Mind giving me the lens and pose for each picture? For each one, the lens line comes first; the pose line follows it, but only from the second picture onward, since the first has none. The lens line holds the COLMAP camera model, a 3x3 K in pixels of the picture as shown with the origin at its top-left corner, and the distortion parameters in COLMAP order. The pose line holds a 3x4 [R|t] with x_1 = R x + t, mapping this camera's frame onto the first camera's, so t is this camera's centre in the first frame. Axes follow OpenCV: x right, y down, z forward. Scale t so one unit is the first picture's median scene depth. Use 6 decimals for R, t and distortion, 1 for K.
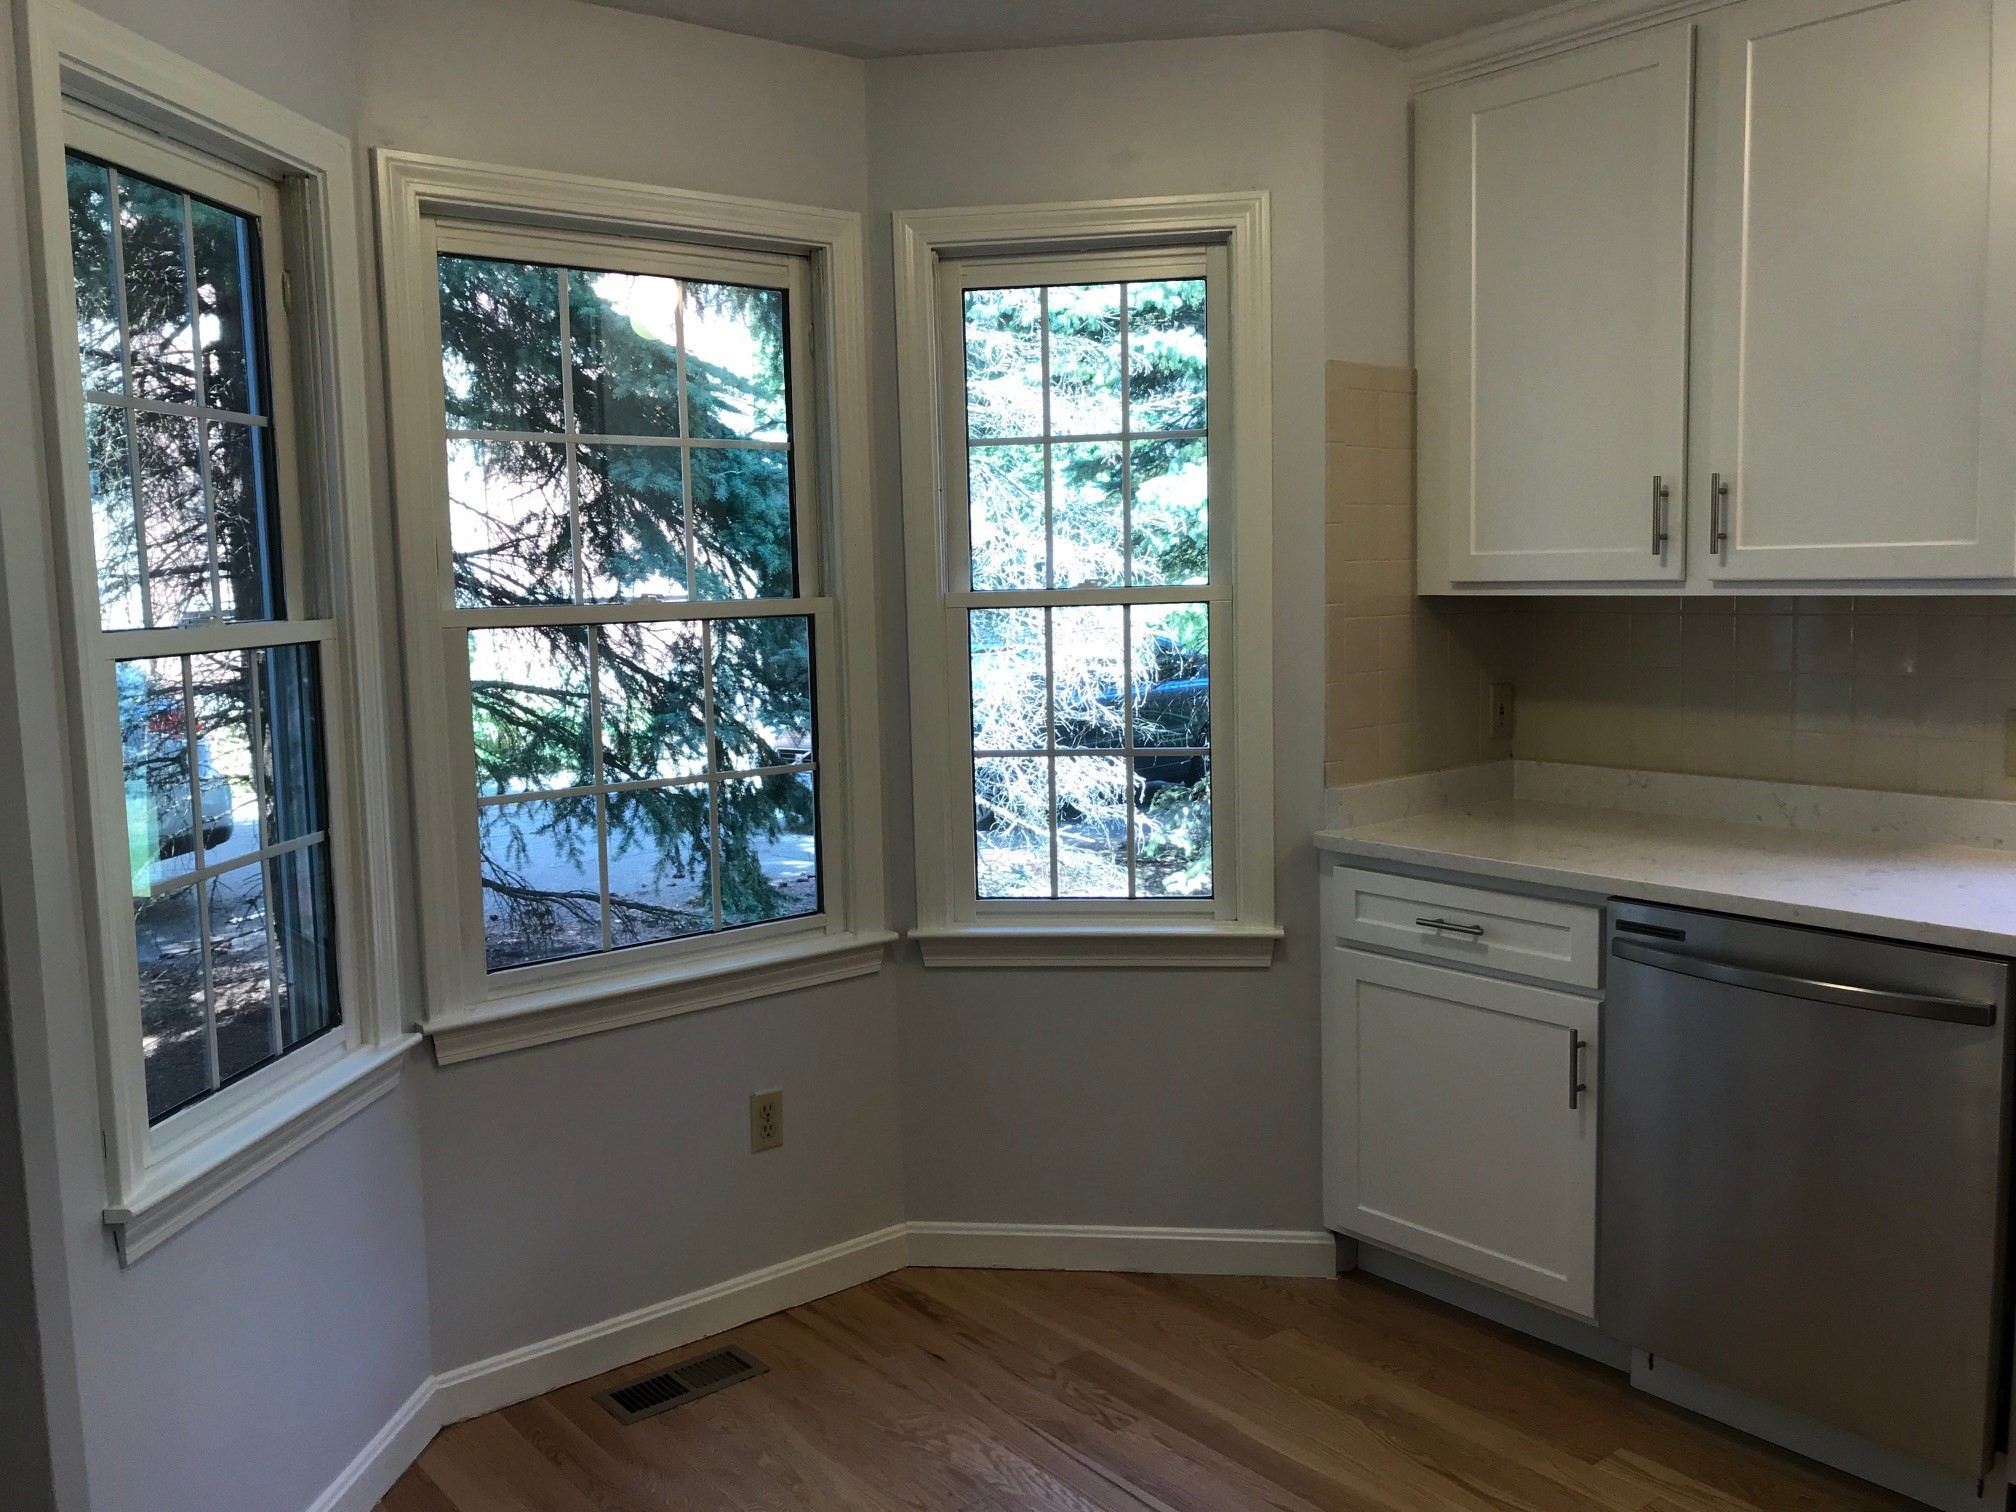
lens RADIAL K [[1680.0, 0, 1008.0], [0, 1680.0, 756.0], [0, 0, 1]] dist [0.043132, 0.002022]
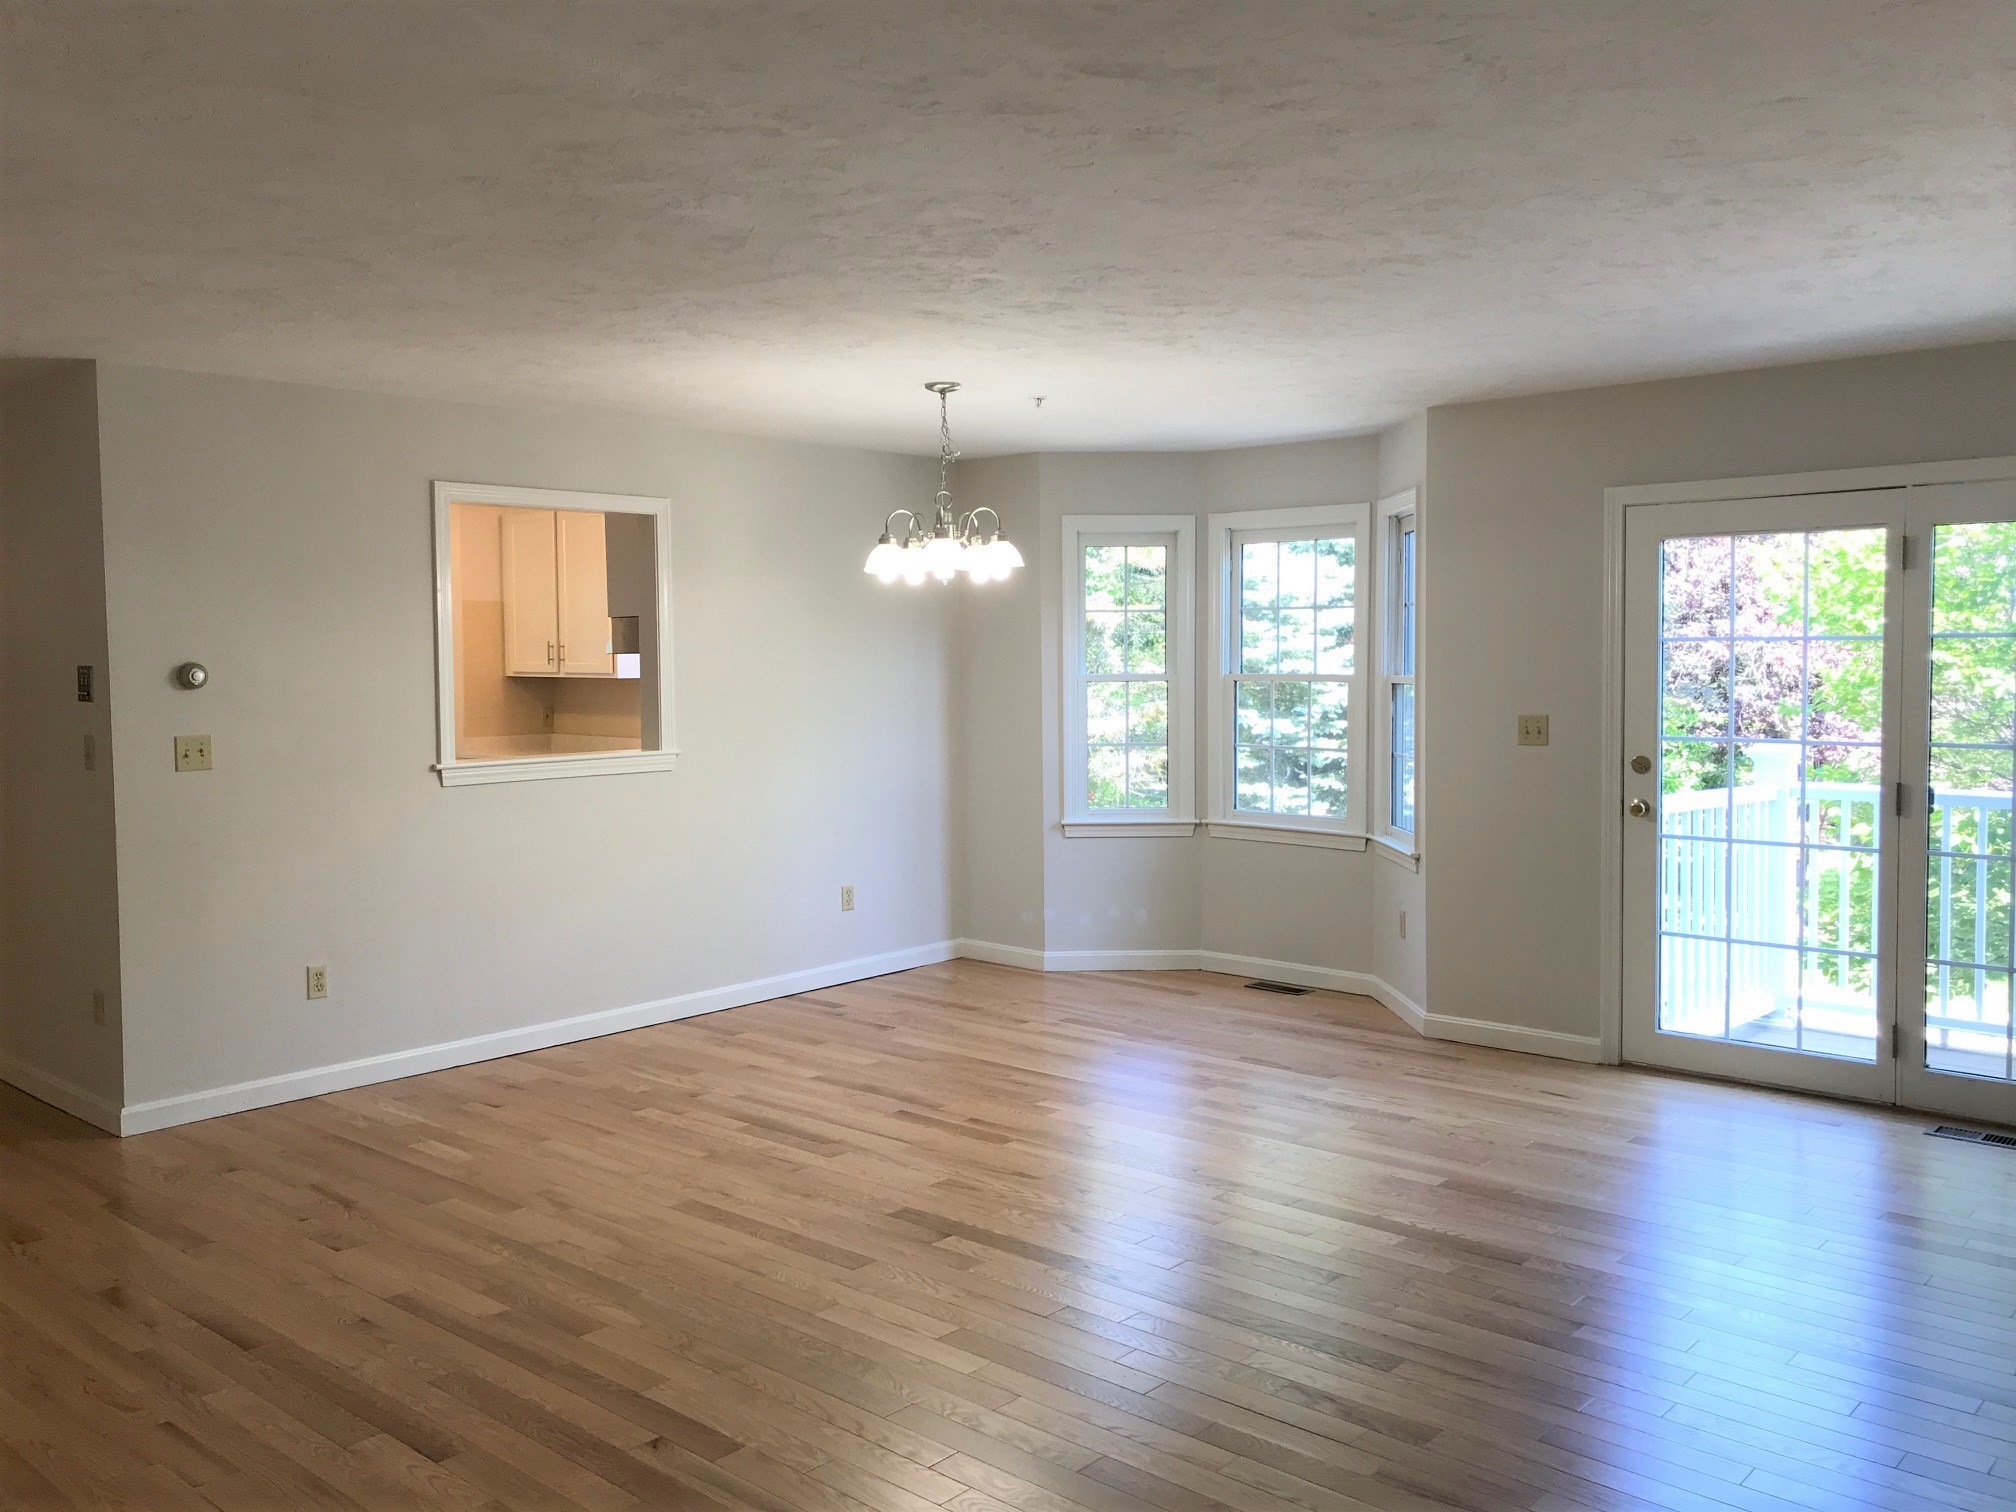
lens RADIAL K [[1654.6, 0, 1004.7], [0, 1654.6, 703.2], [0, 0, 1]] dist [0.000253, 0.001638]
pose [[0.980731, 0.011032, 0.195050, 0.552768], [0.004927, 0.996690, -0.081147, 0.198064], [-0.195299, 0.080544, 0.977431, -2.071957]]
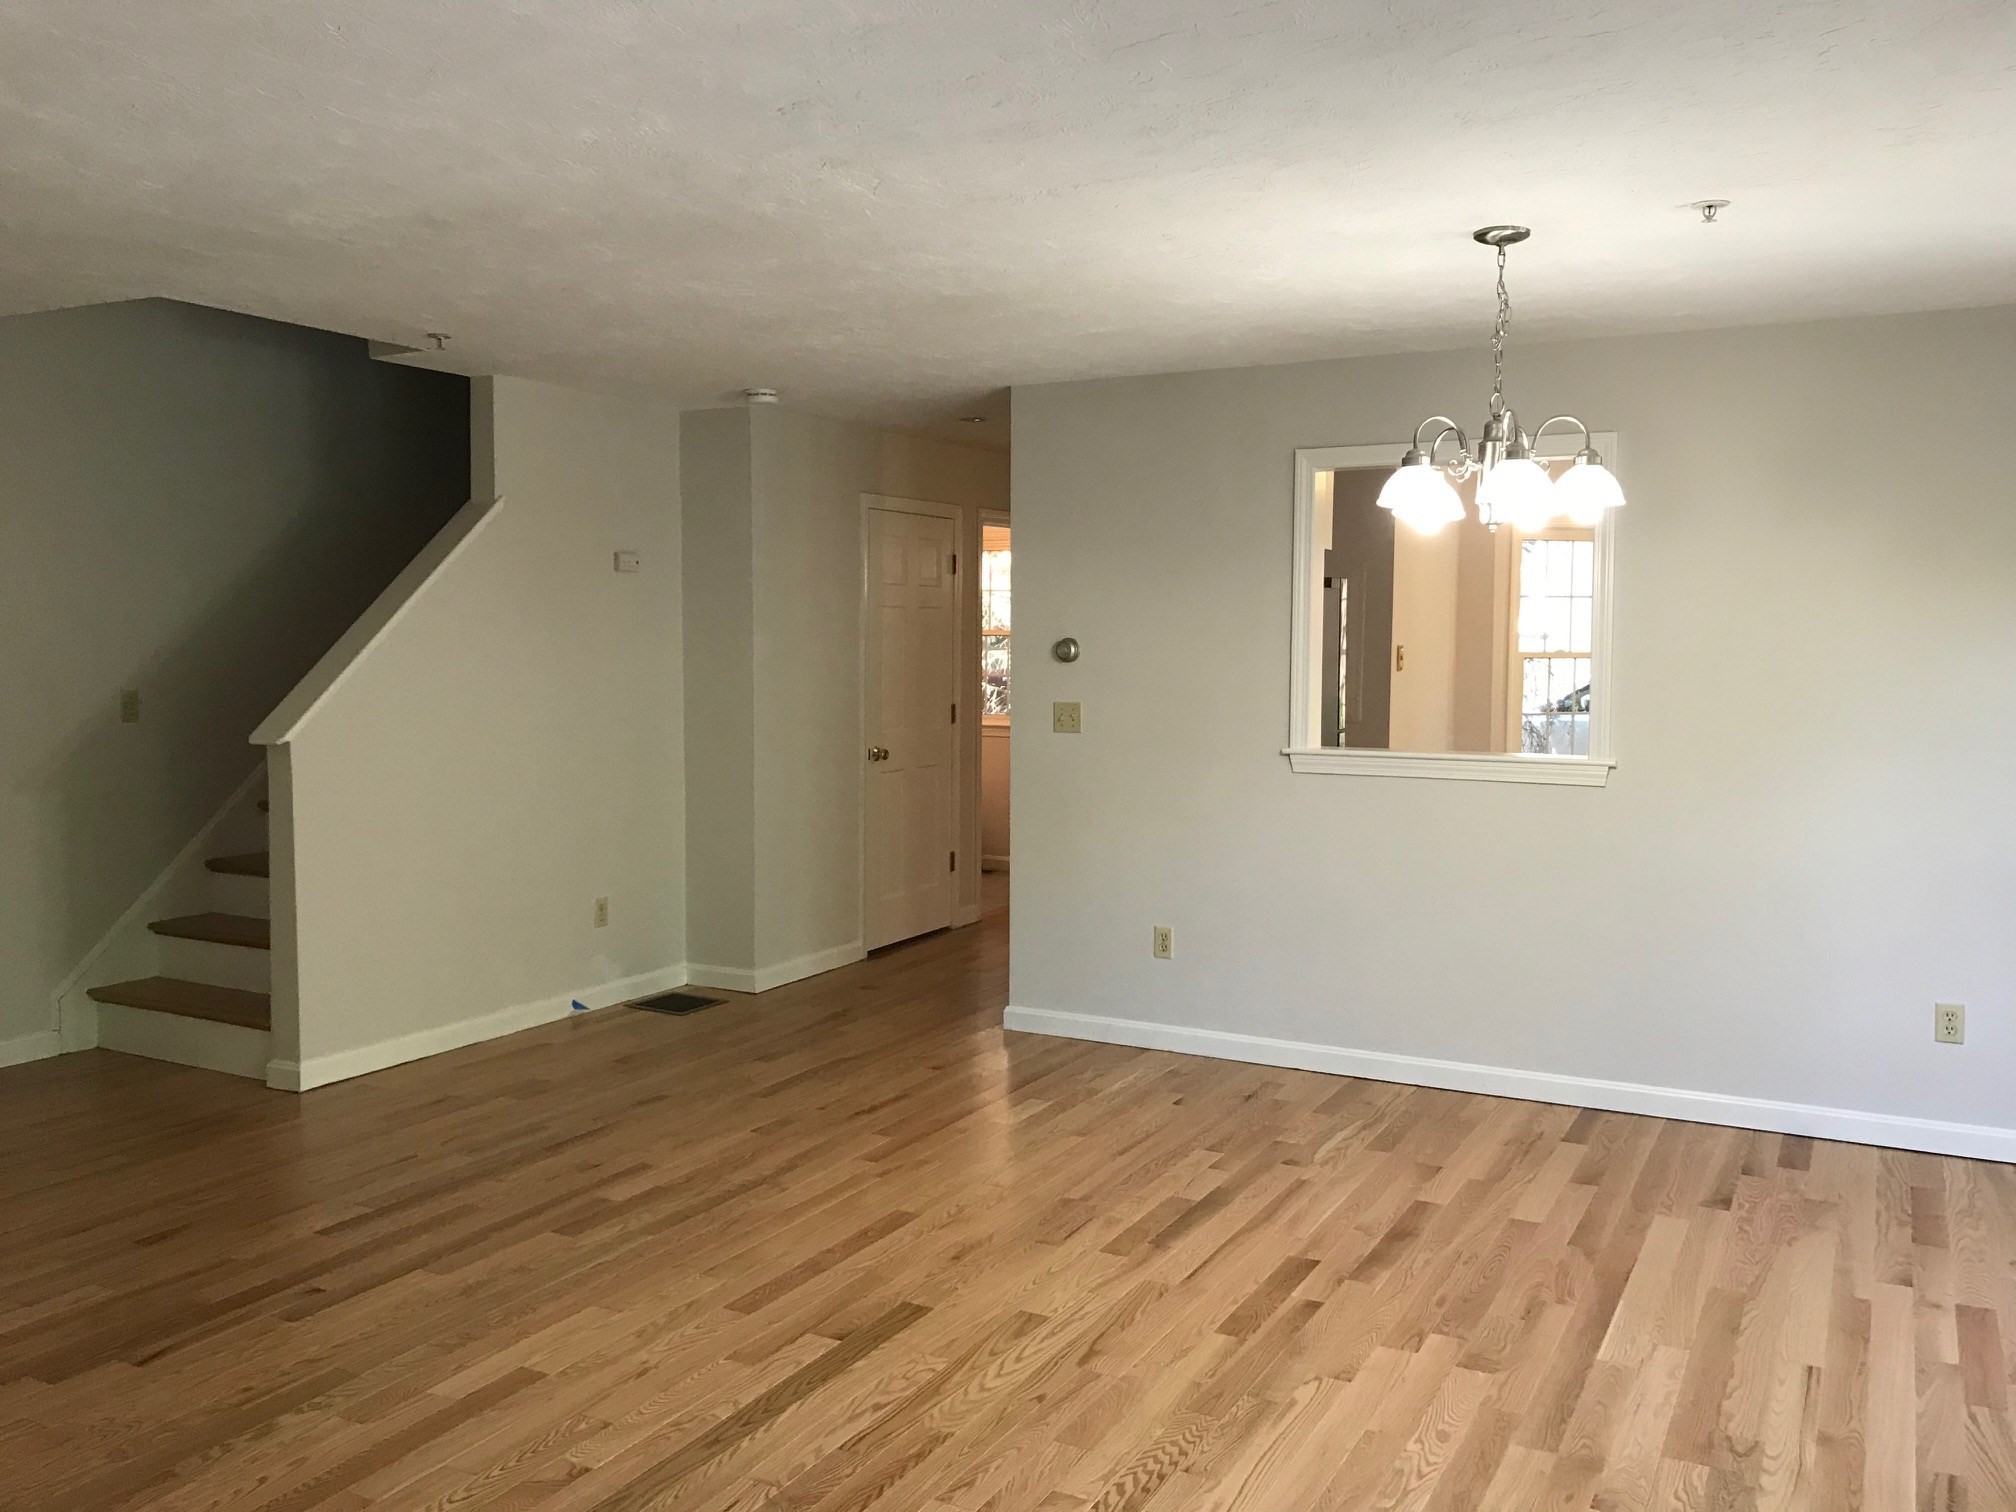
lens RADIAL K [[1680.0, 0, 1008.0], [0, 1680.0, 756.0], [0, 0, 1]] dist [0.043132, 0.002022]
pose [[0.413333, 0.098594, -0.905227, 3.645151], [-0.108473, 0.992373, 0.058556, -0.175213], [0.904096, 0.073990, 0.420875, 0.220162]]
